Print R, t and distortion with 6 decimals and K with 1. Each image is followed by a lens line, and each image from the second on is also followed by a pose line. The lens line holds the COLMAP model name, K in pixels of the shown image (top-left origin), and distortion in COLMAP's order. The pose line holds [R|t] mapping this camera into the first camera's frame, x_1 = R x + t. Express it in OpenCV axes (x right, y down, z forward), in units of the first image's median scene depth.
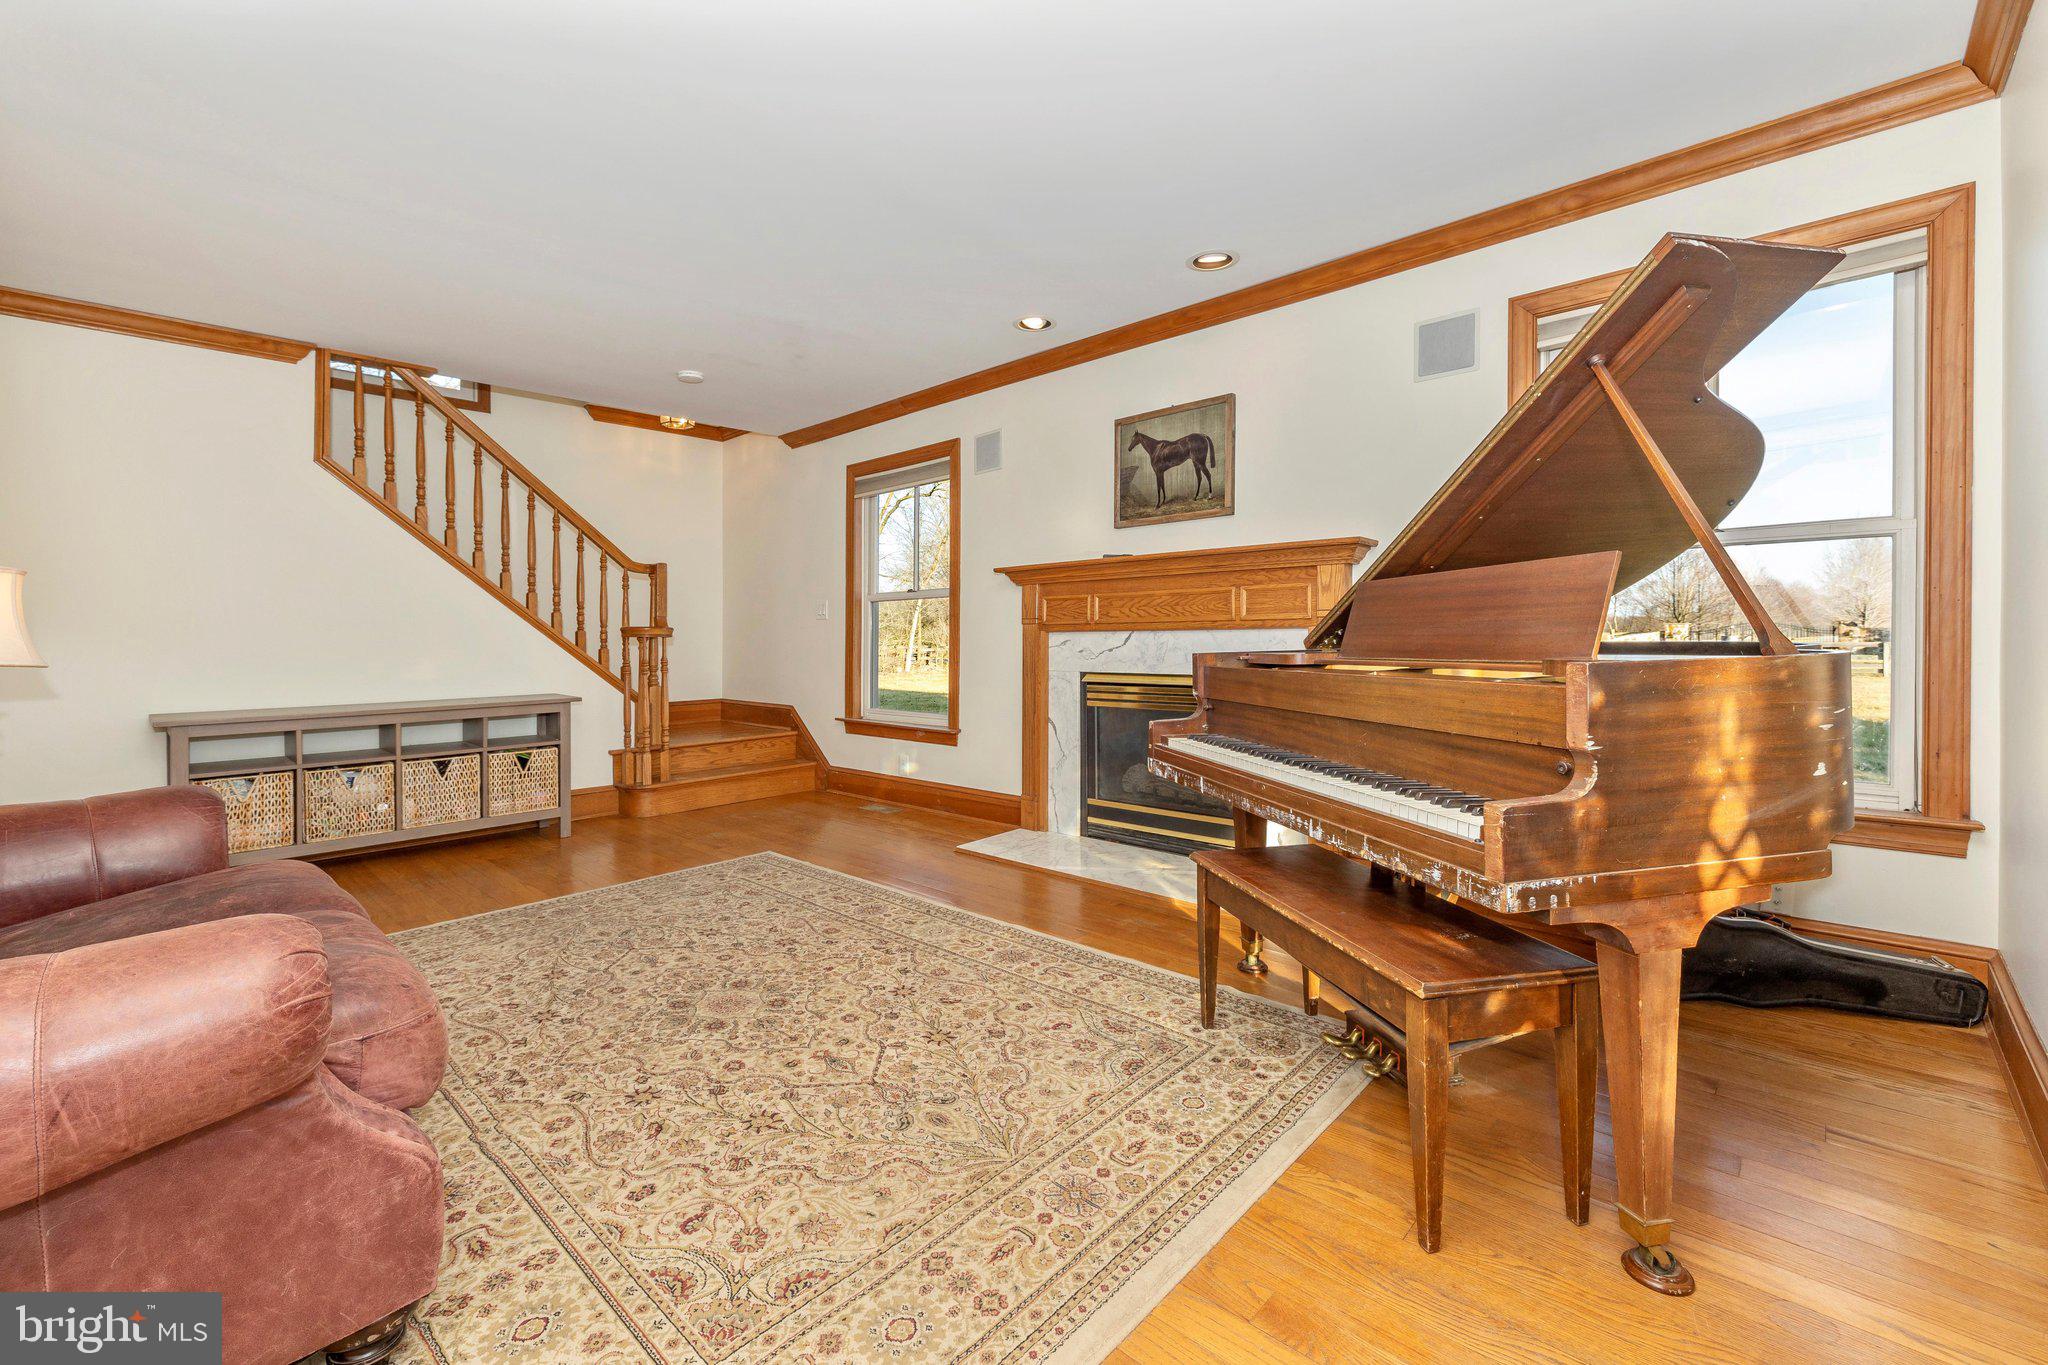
lens RADIAL K [[854.4, 0, 1026.6], [0, 854.4, 661.2], [0, 0, 1]] dist [-0.001772, -0.000196]
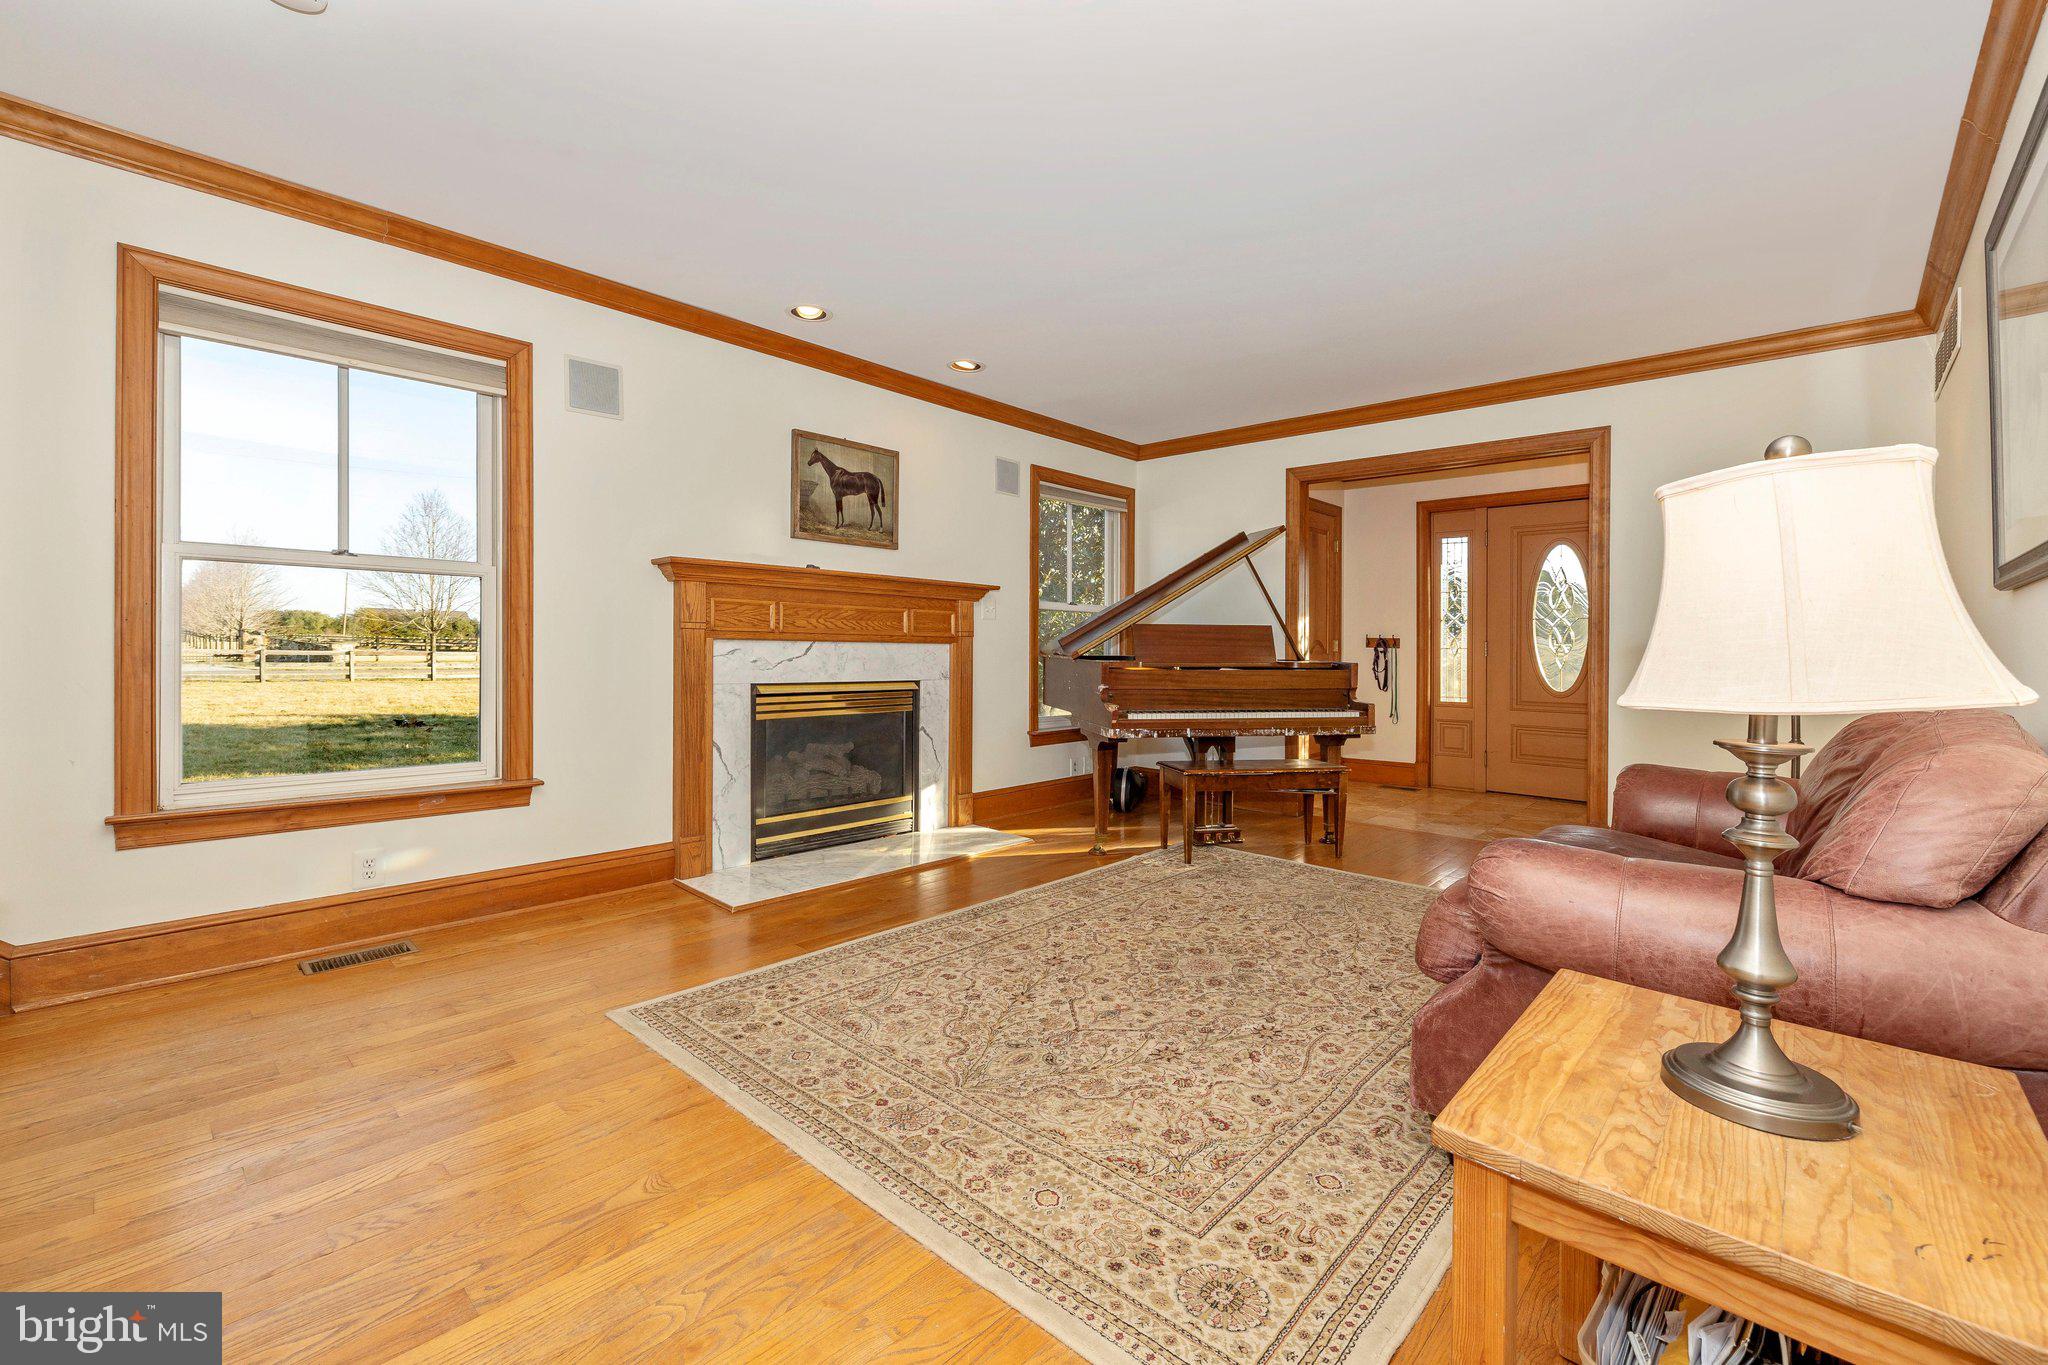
lens RADIAL K [[854.4, 0, 1026.6], [0, 854.4, 661.2], [0, 0, 1]] dist [-0.001772, -0.000196]
pose [[0.001565, -0.004815, 0.999987, -0.971156], [0.013482, 0.999898, 0.004794, -0.013785], [-0.999908, 0.013474, 0.001630, 0.795704]]
